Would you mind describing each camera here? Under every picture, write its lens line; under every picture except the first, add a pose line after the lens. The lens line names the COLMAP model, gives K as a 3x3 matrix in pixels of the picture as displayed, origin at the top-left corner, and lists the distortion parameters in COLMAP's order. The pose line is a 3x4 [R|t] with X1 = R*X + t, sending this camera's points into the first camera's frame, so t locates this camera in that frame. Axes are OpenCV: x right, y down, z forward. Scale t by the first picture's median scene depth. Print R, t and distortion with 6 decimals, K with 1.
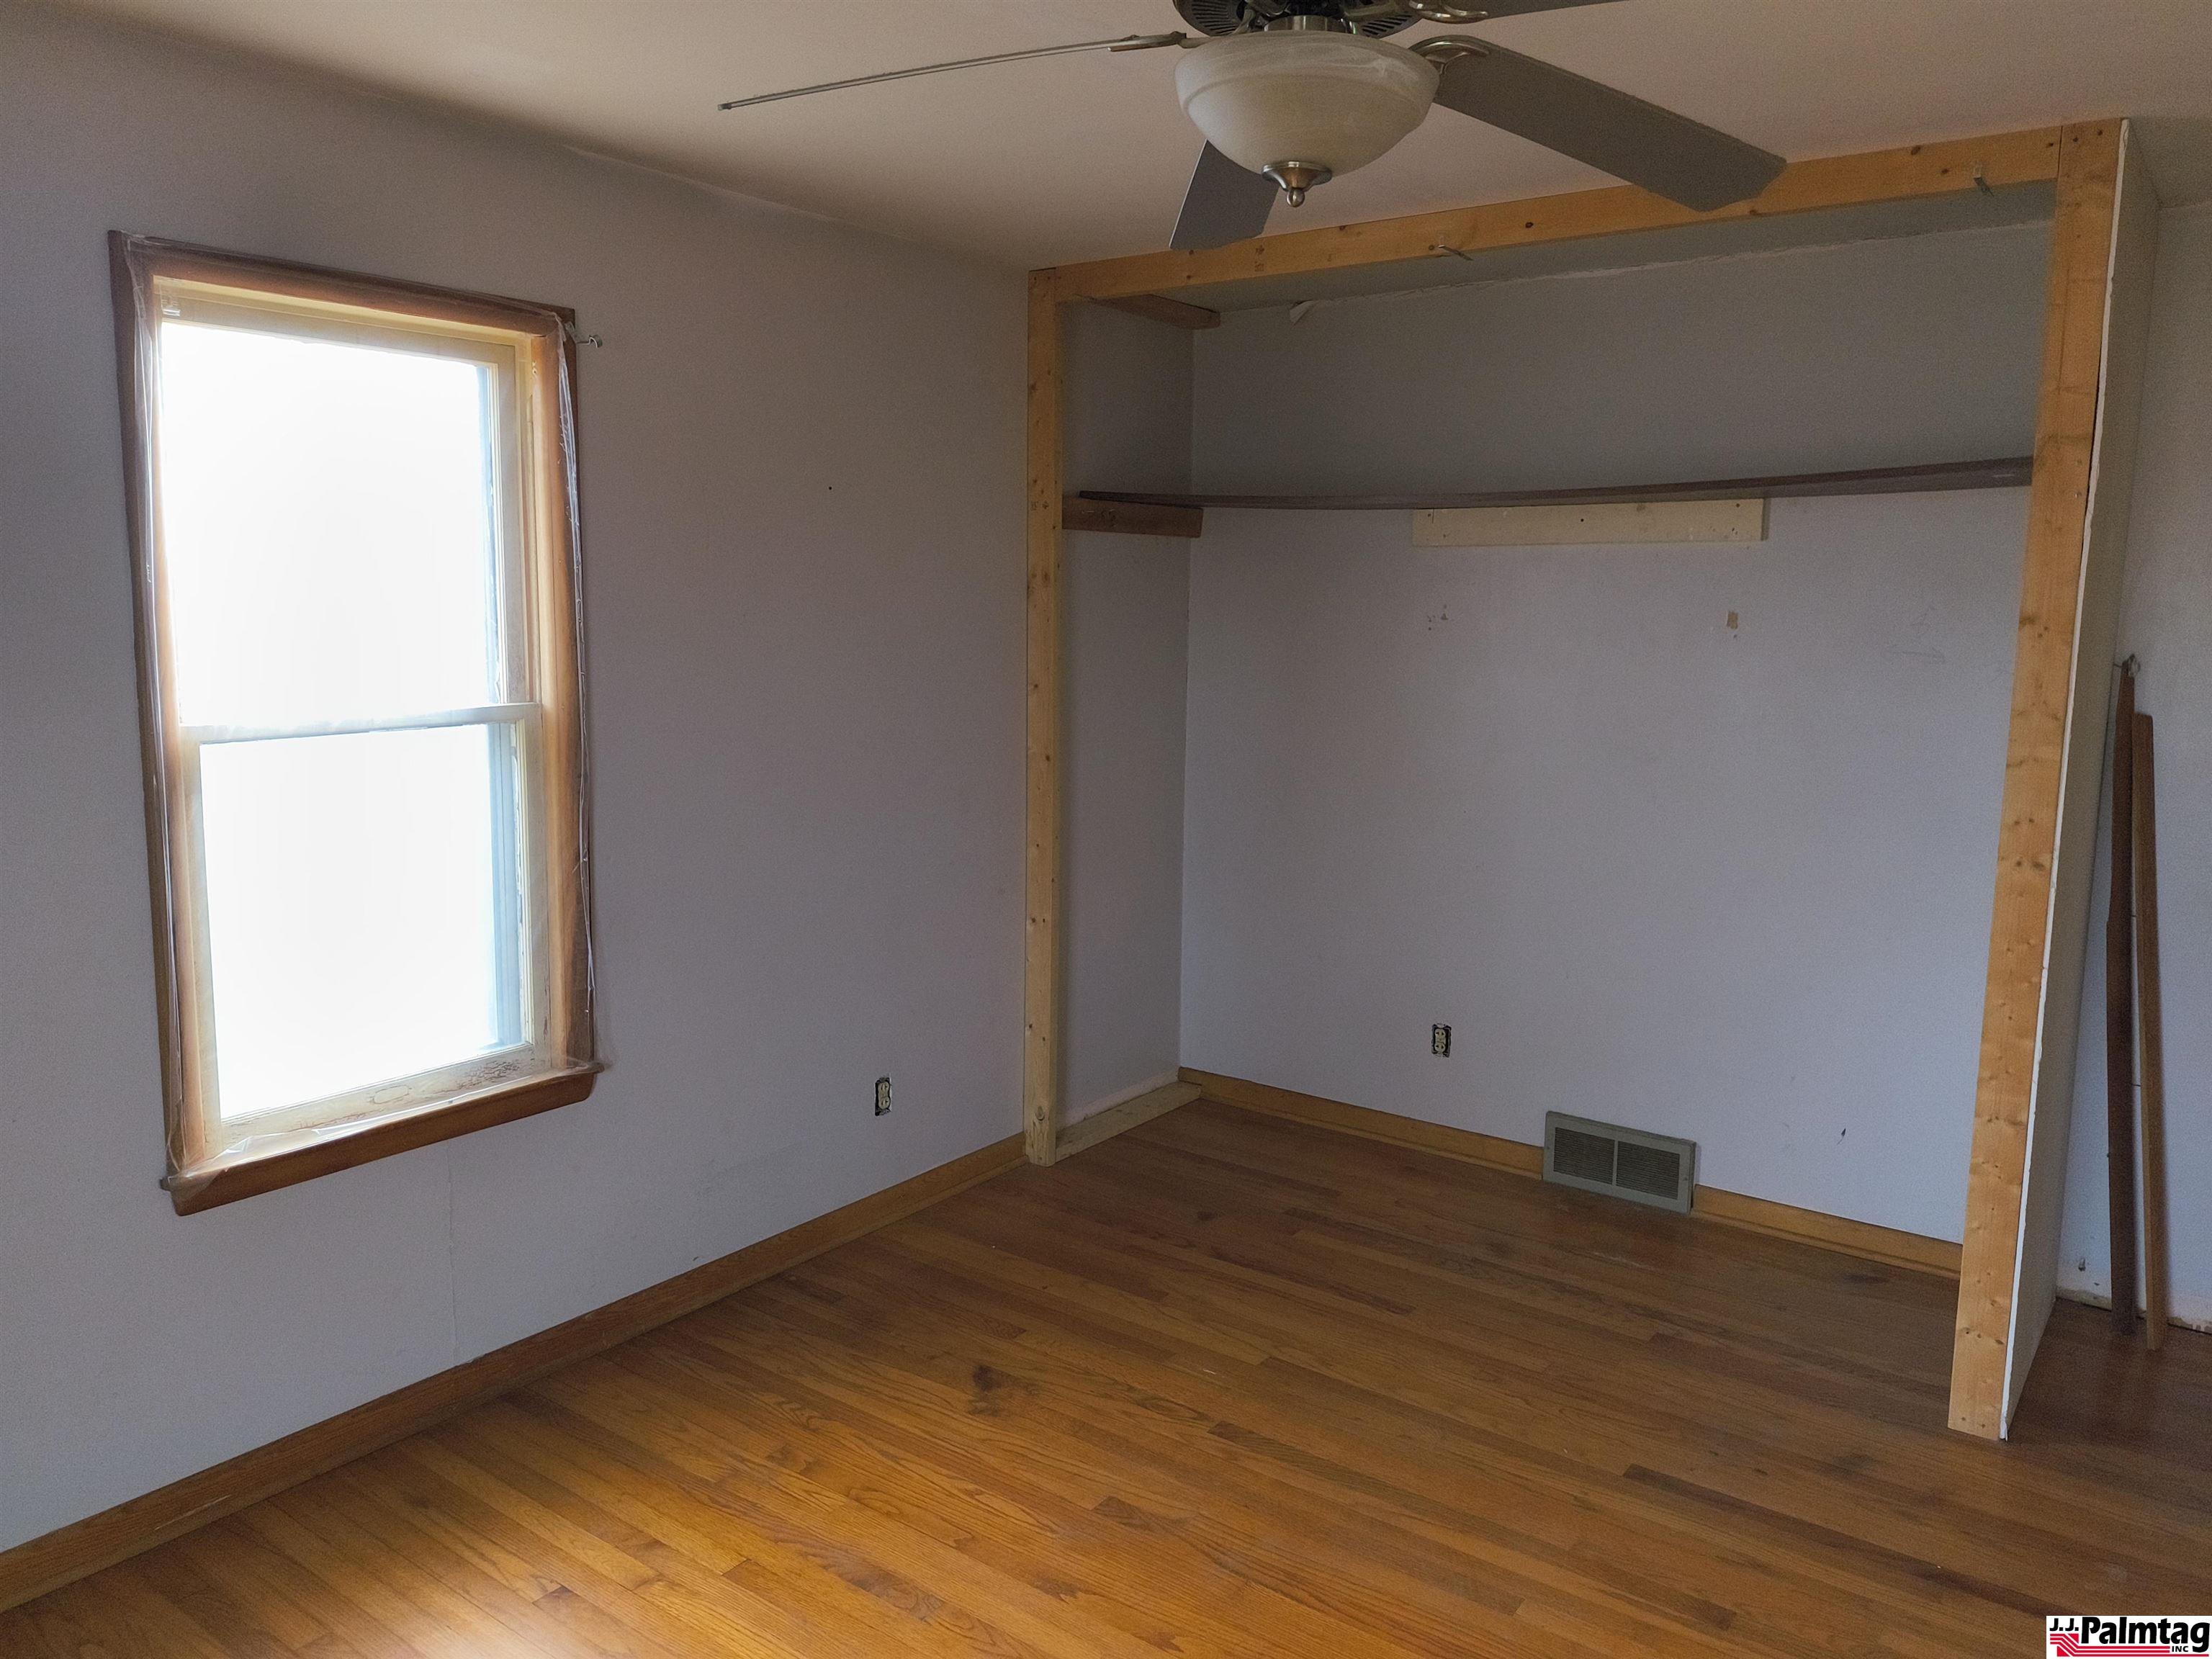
lens RADIAL K [[1599.2, 0, 1111.5], [0, 1599.2, 815.5], [0, 0, 1]] dist [0.051071, -0.063277]
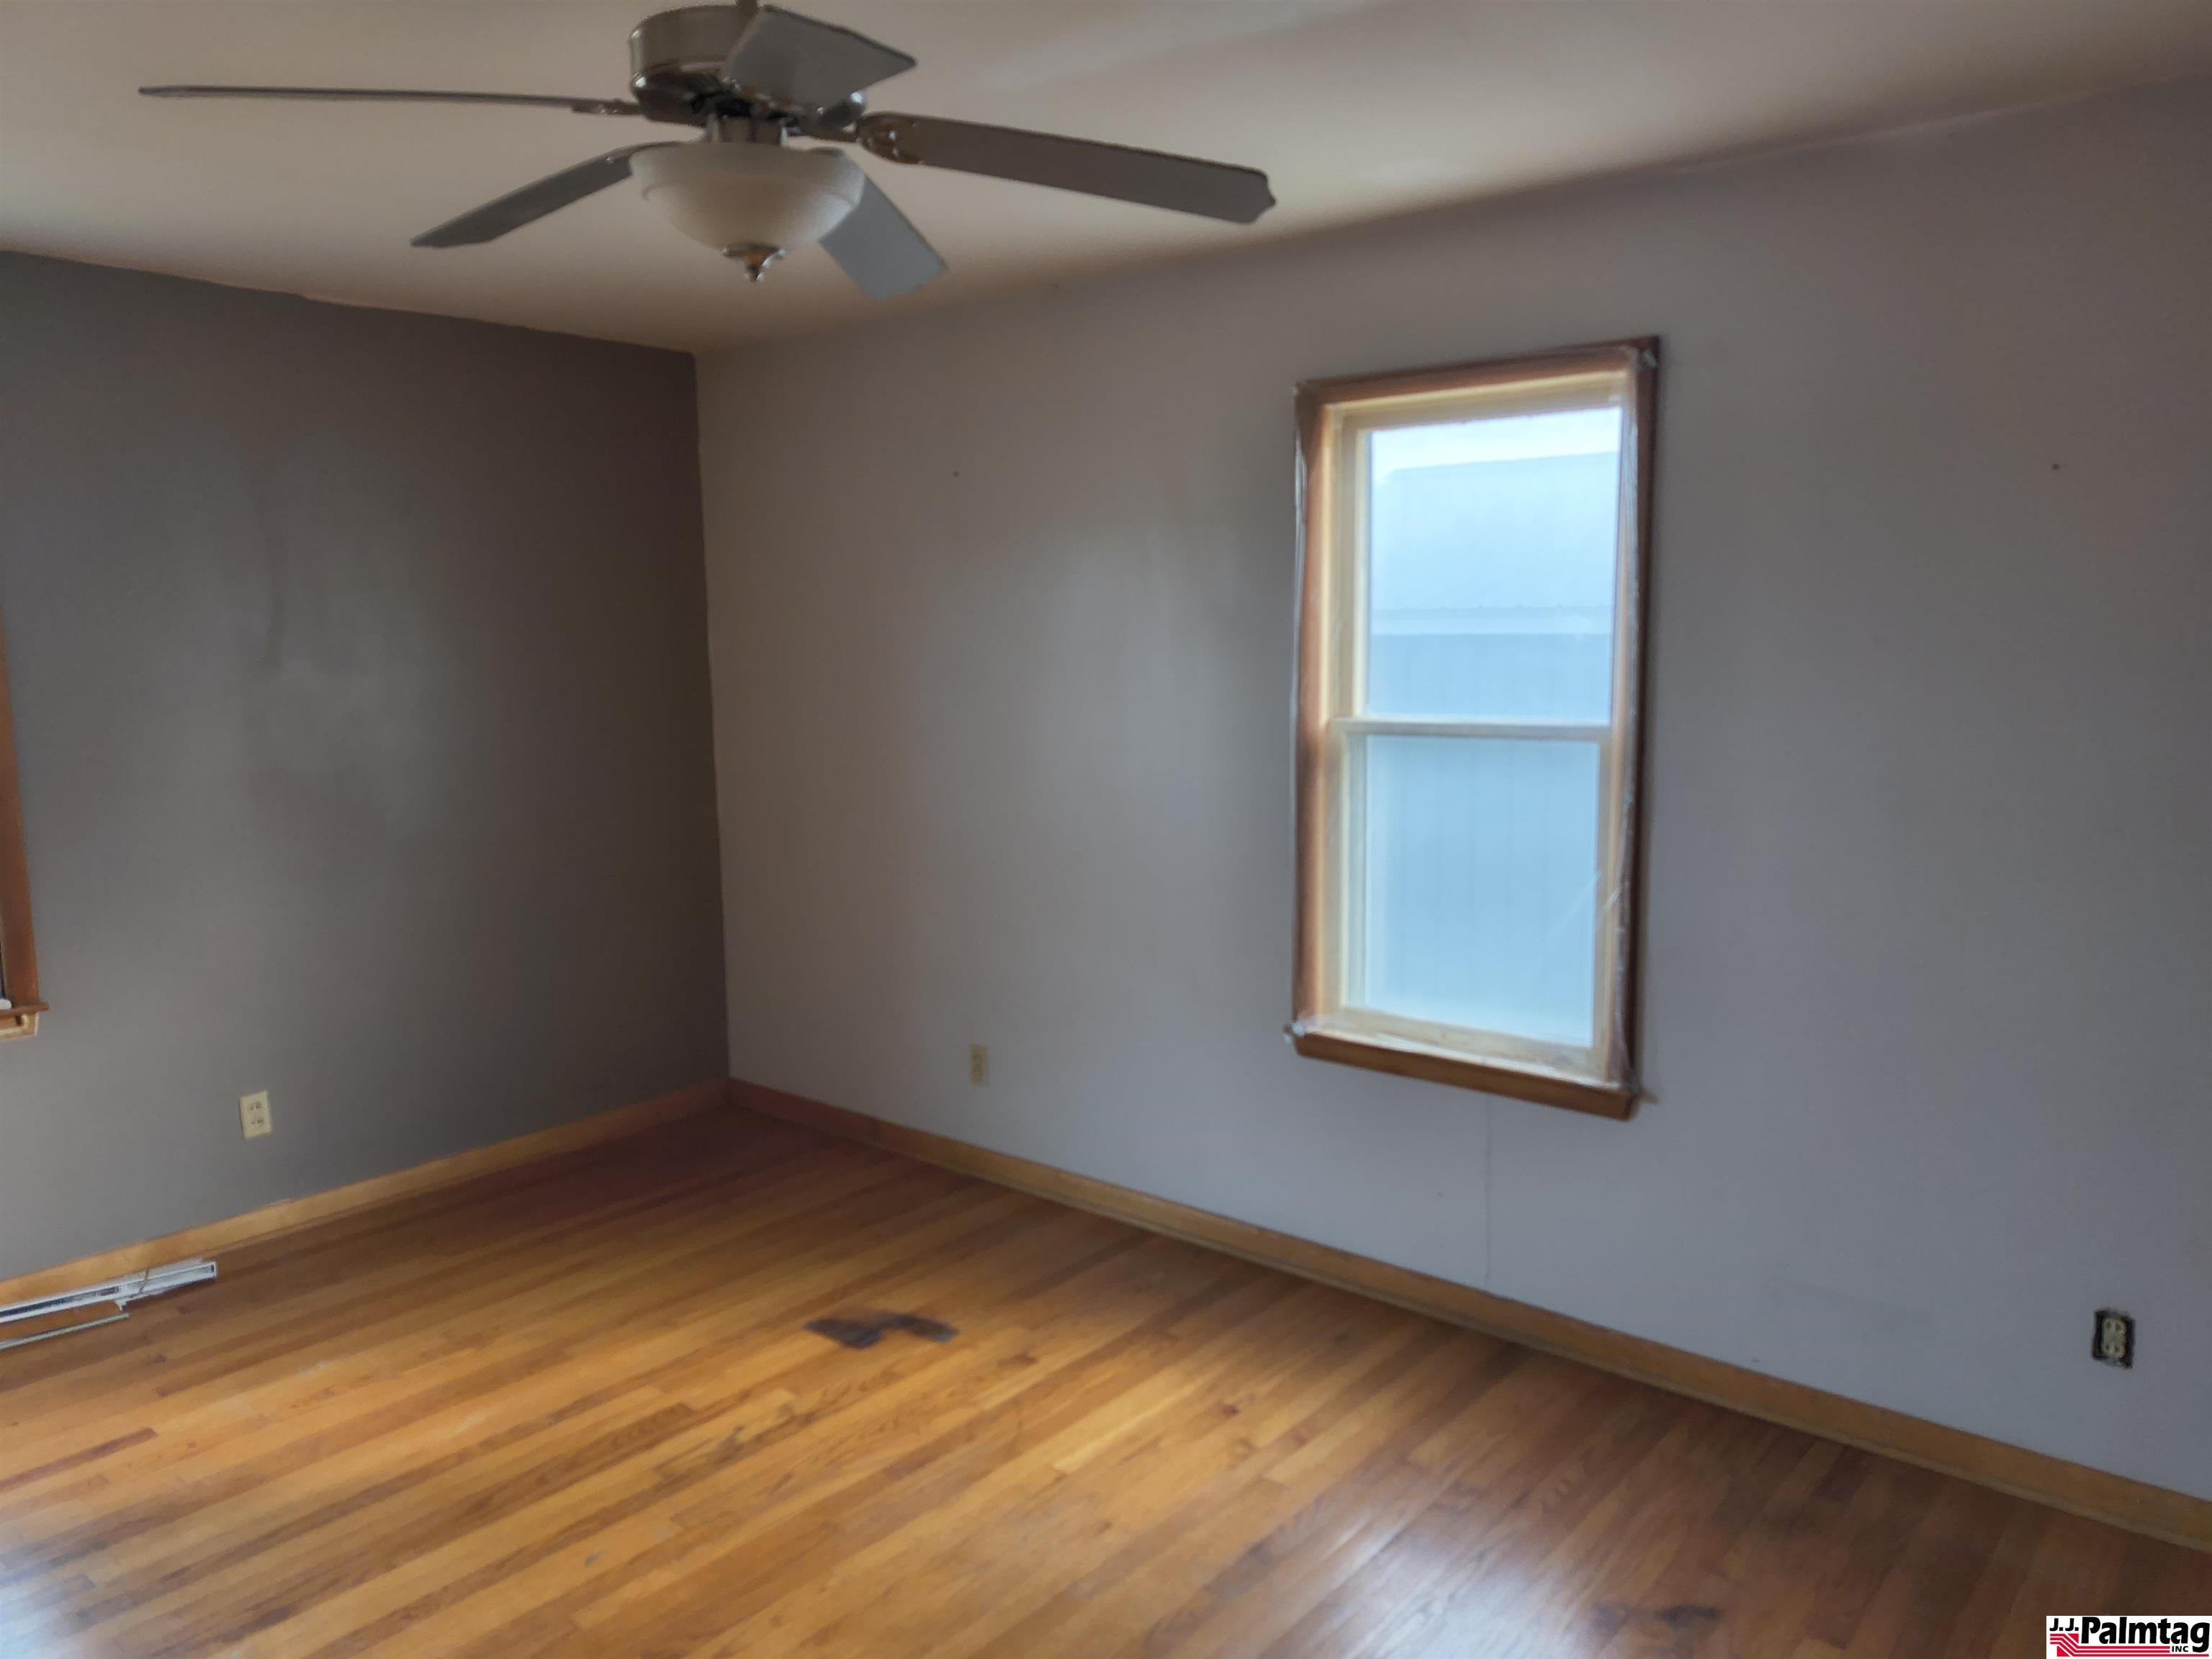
lens RADIAL K [[1599.2, 0, 1106.7], [0, 1599.2, 824.6], [0, 0, 1]] dist [0.051071, -0.063277]
pose [[-0.091005, 0.105660, -0.990229, 0.703099], [-0.123001, 0.985549, 0.116465, -0.086942], [0.988225, 0.132398, -0.076694, 0.753425]]
